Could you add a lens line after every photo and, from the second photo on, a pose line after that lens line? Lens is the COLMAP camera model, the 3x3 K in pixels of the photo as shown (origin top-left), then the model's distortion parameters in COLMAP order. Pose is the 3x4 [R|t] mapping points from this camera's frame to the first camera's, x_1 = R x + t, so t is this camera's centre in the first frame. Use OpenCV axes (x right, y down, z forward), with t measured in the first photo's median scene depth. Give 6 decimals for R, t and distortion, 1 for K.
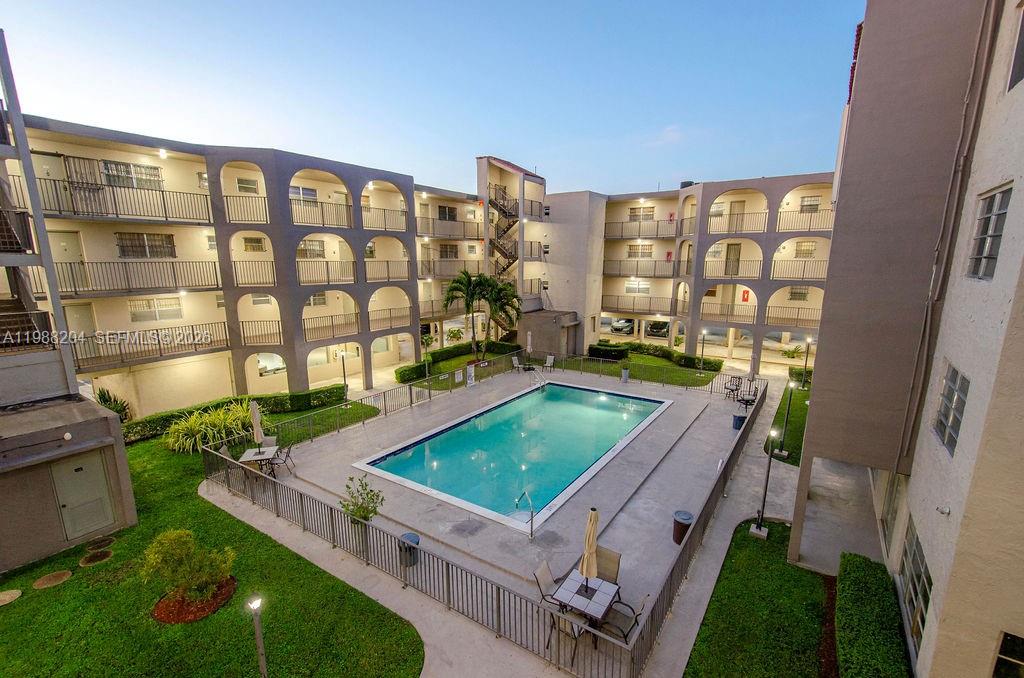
lens RADIAL K [[476.3, 0, 510.8], [0, 476.3, 360.2], [0, 0, 1]] dist [0.006192, 0.000019]
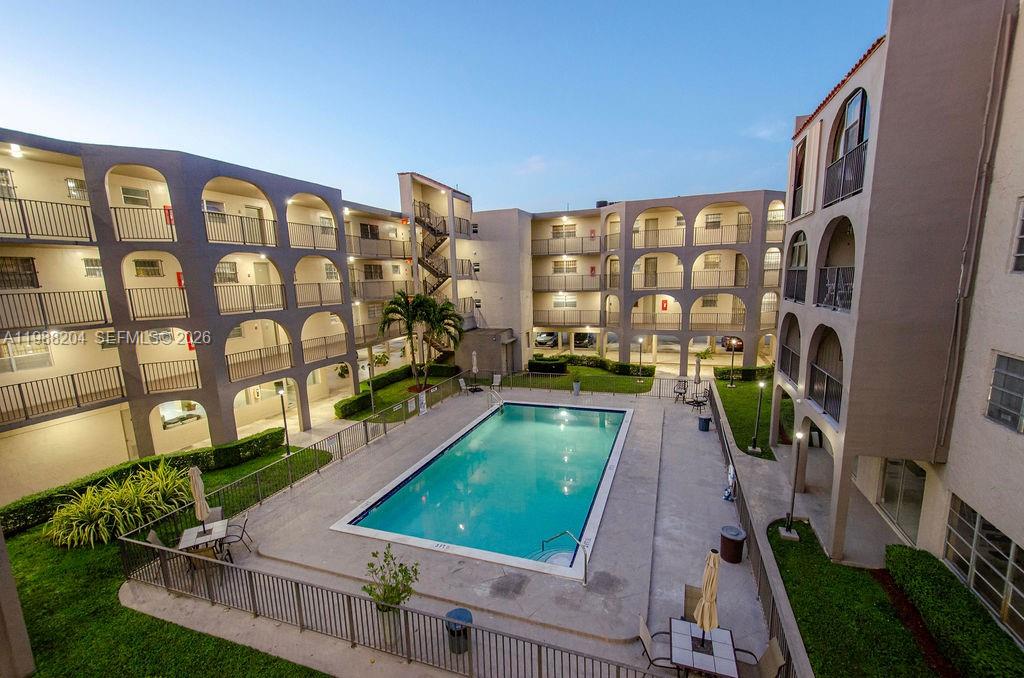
lens RADIAL K [[460.1, 0, 515.4], [0, 460.1, 358.5], [0, 0, 1]] dist [0.004221, 0.000042]
pose [[0.967705, -0.072587, 0.241408, -0.121228], [0.081653, 0.996274, -0.027750, -0.014914], [-0.238495, 0.046565, 0.970027, 0.086291]]
